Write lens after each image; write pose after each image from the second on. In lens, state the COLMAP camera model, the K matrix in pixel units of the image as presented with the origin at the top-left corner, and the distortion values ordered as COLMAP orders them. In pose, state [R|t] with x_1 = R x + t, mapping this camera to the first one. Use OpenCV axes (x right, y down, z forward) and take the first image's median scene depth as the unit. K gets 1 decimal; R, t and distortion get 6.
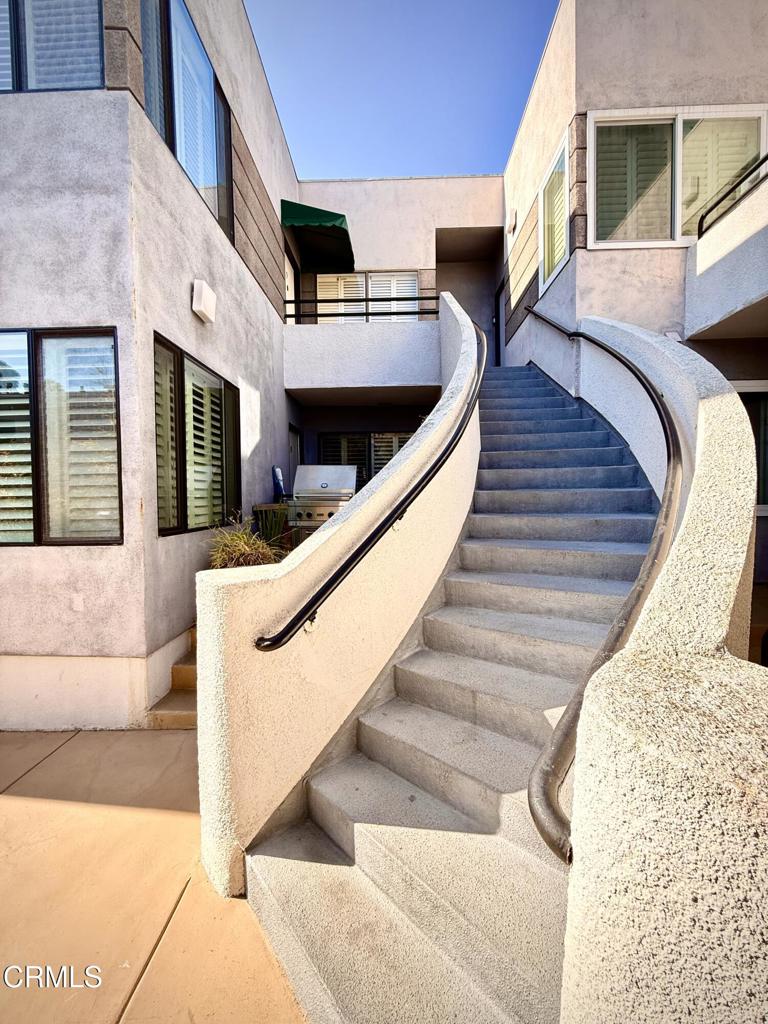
lens RADIAL K [[409.7, 0, 384.6], [0, 409.7, 513.1], [0, 0, 1]] dist [0.000152, 0.000045]
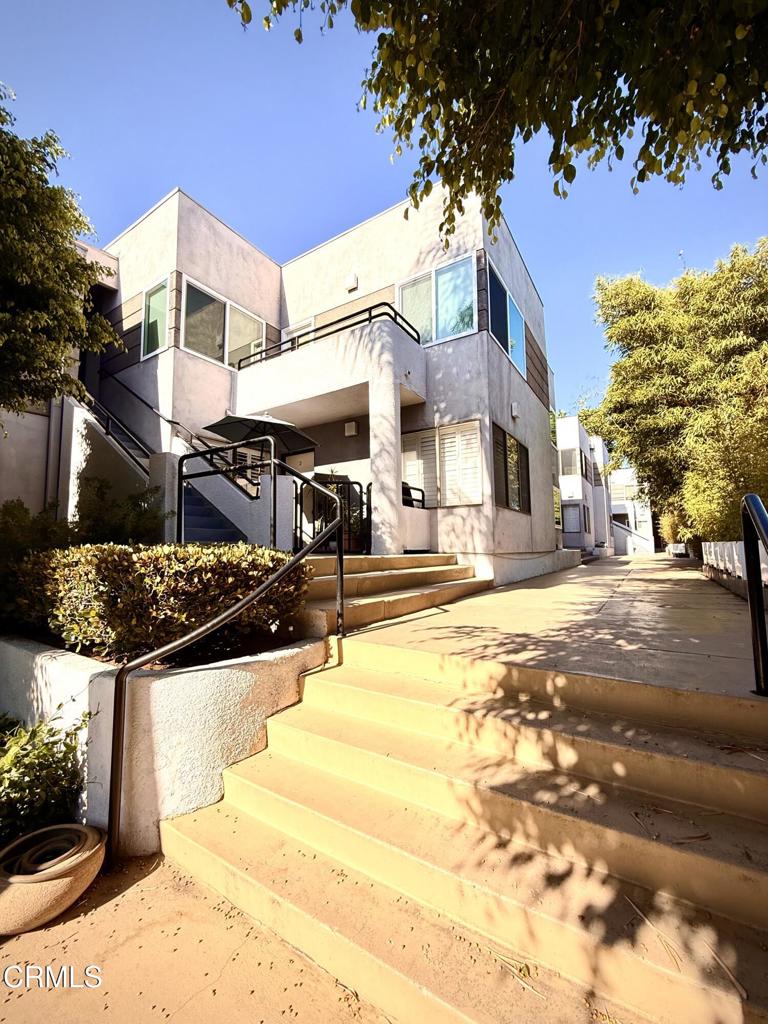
lens RADIAL K [[409.7, 0, 385.1], [0, 409.7, 514.5], [0, 0, 1]] dist [0.000152, 0.000045]
pose [[0.512877, 0.075459, 0.855139, -0.430763], [0.044292, 0.992477, -0.114142, 0.224107], [-0.857319, 0.096417, 0.505676, -0.453775]]
